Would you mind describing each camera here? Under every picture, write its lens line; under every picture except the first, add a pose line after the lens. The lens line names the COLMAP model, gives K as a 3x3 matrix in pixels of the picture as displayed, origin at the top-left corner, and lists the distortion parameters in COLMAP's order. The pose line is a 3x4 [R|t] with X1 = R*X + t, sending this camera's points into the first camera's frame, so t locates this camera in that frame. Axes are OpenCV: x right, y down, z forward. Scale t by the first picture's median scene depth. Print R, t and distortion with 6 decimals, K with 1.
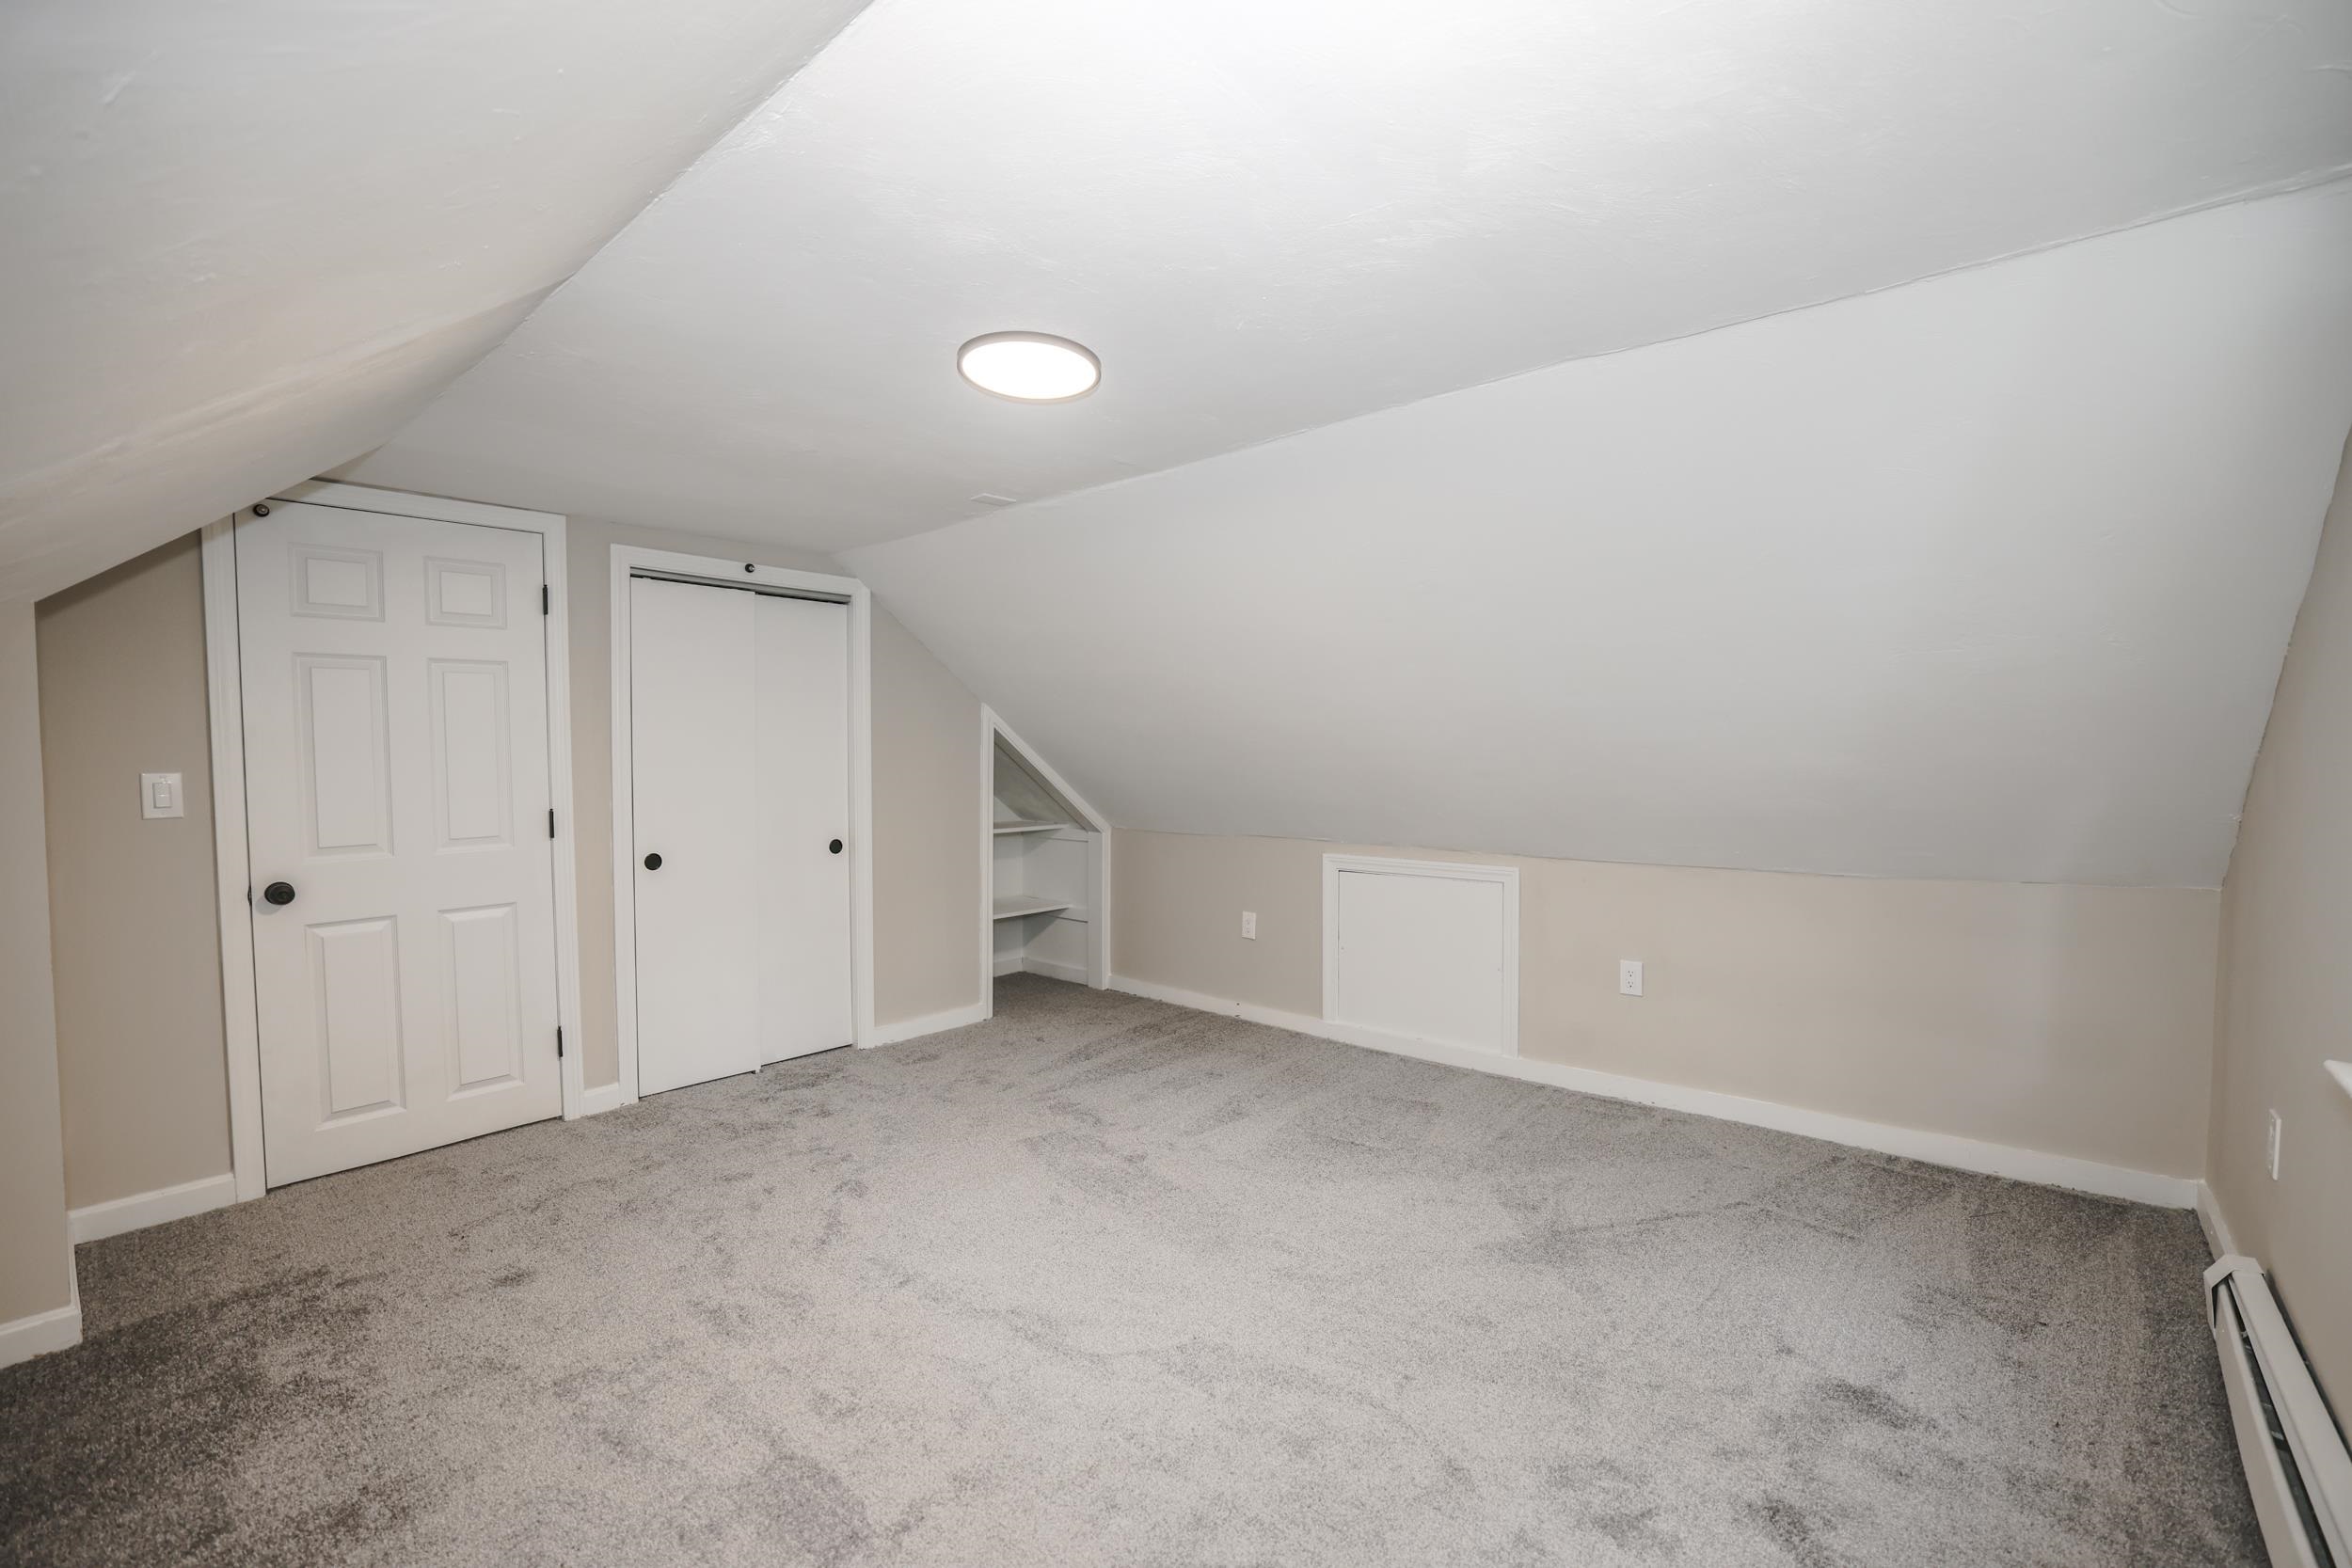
lens RADIAL K [[1020.5, 0, 1168.9], [0, 1020.5, 790.8], [0, 0, 1]] dist [-0.052777, 0.018267]
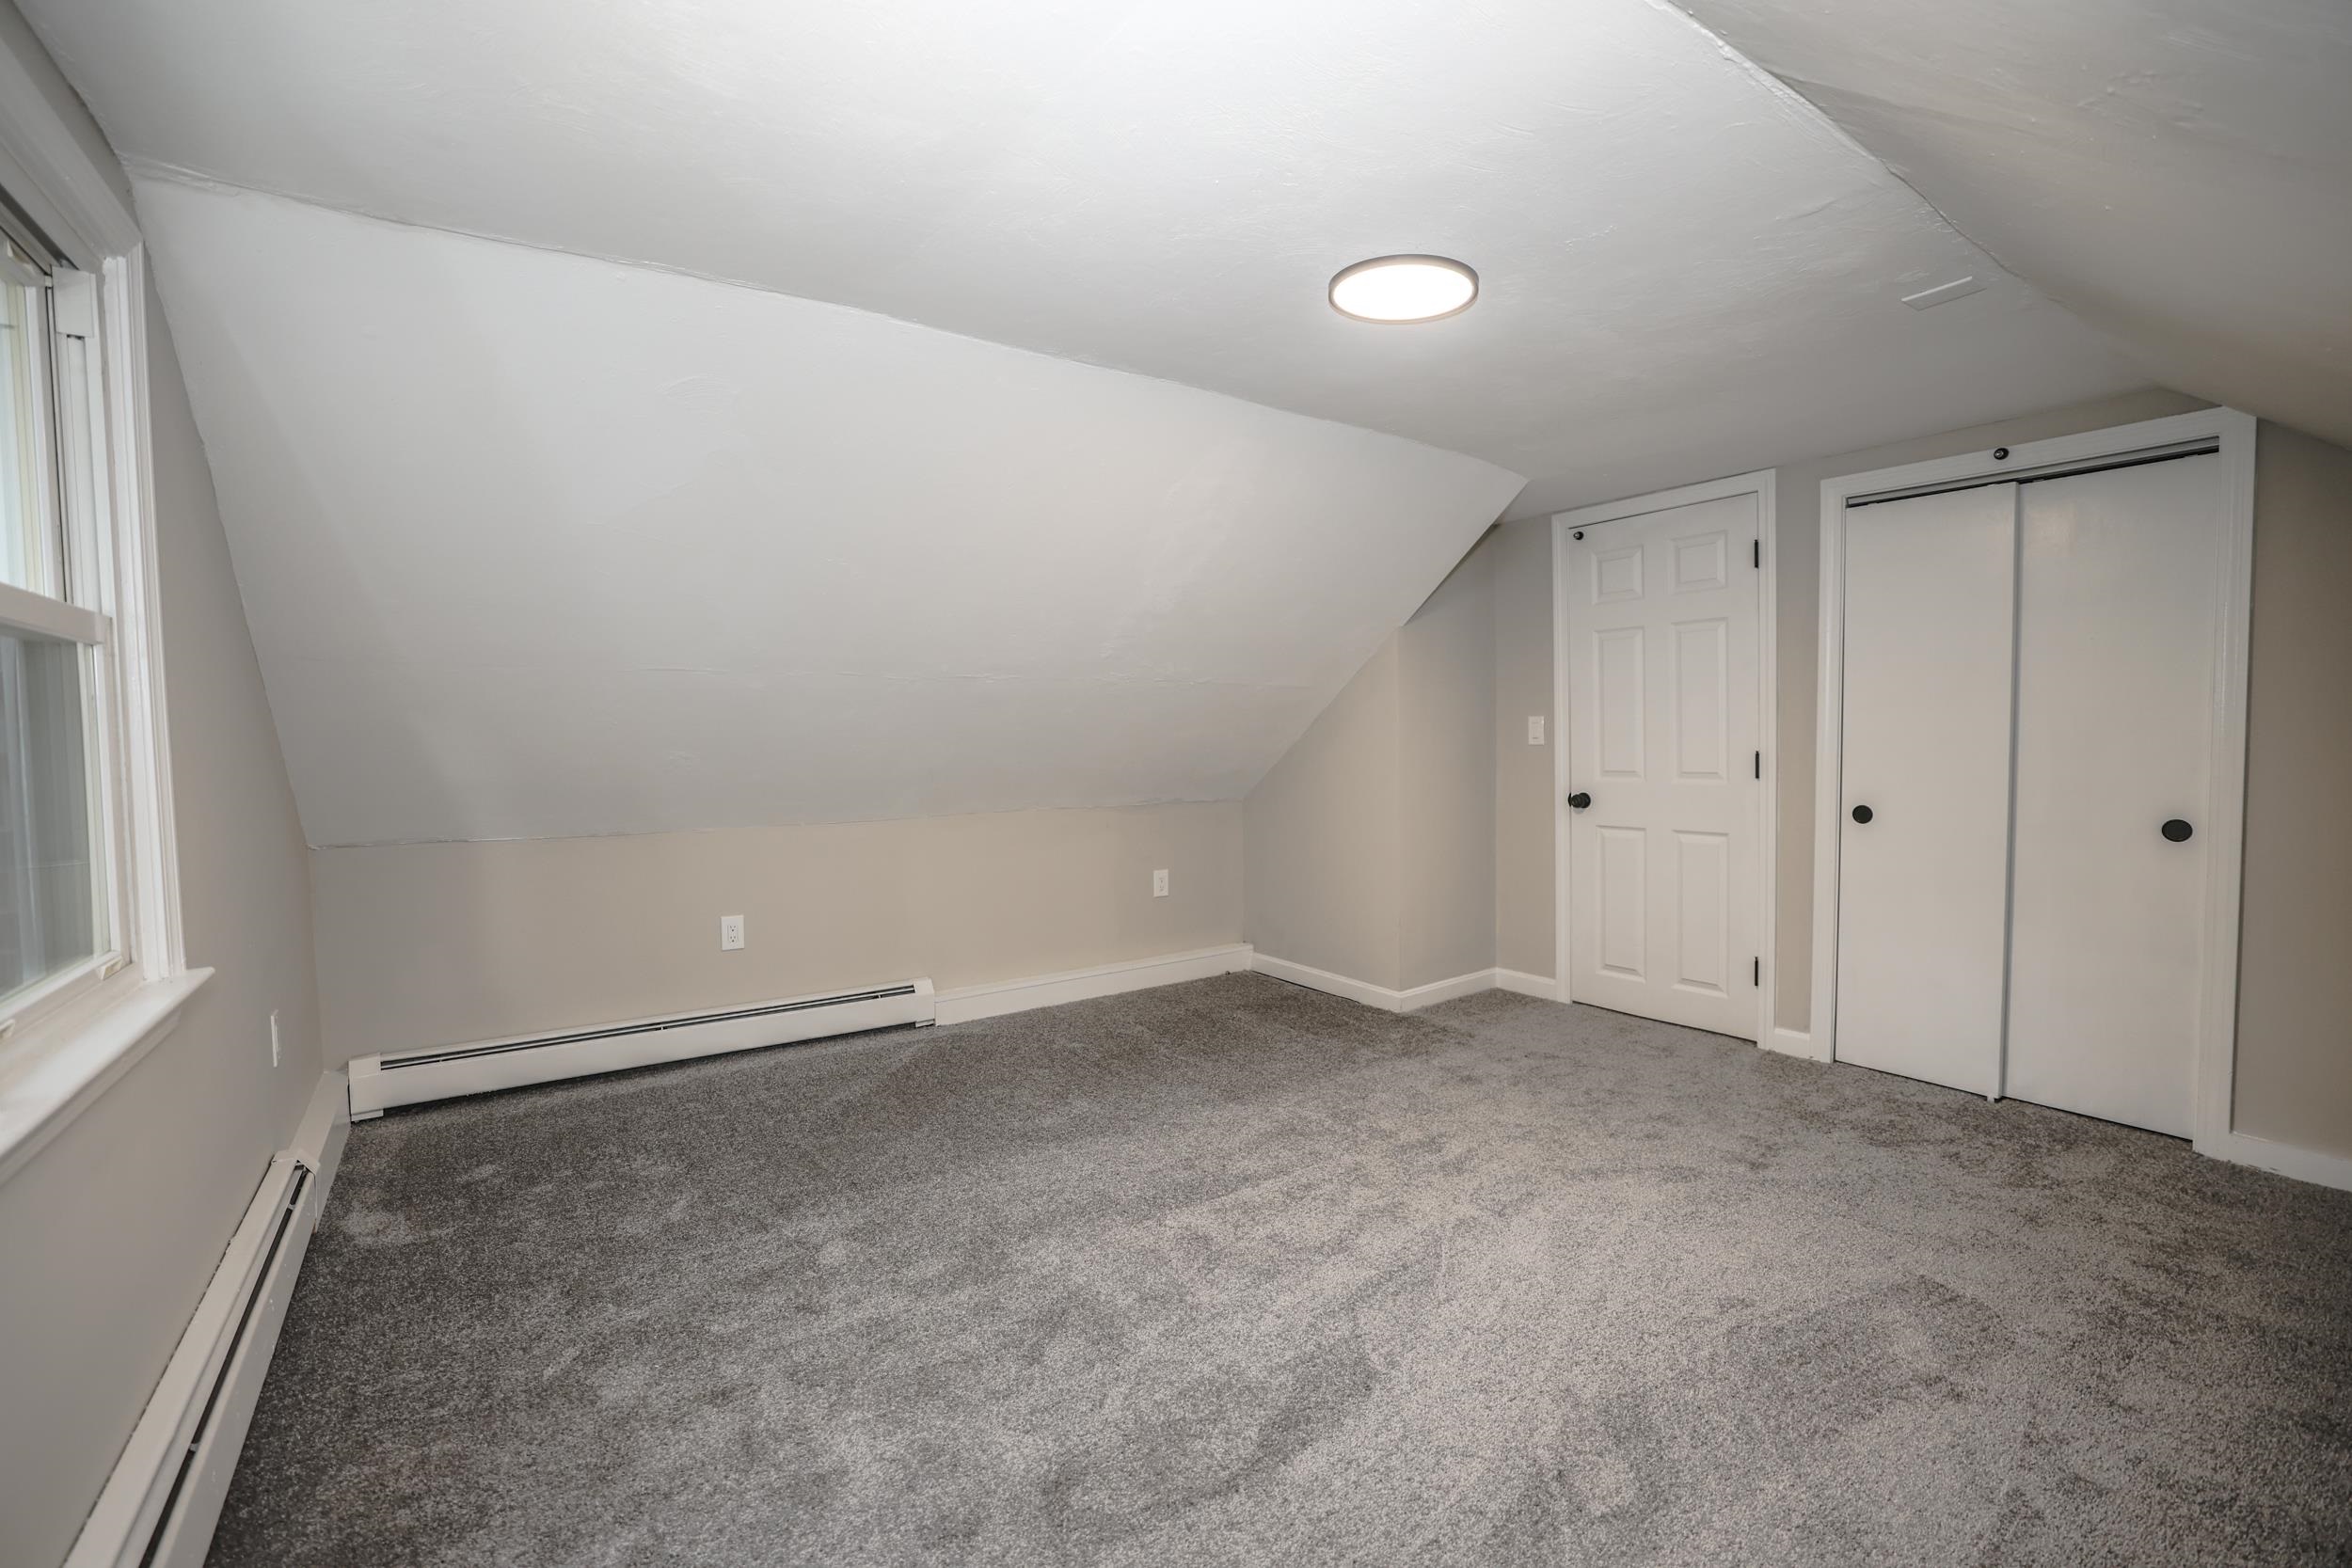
lens RADIAL K [[1022.8, 0, 1167.5], [0, 1022.8, 781.4], [0, 0, 1]] dist [-0.044408, 0.019152]
pose [[-0.249443, 0.059928, -0.966533, 0.572954], [-0.019480, 0.997571, 0.066880, -0.009433], [0.968194, 0.035511, -0.247669, 0.660984]]
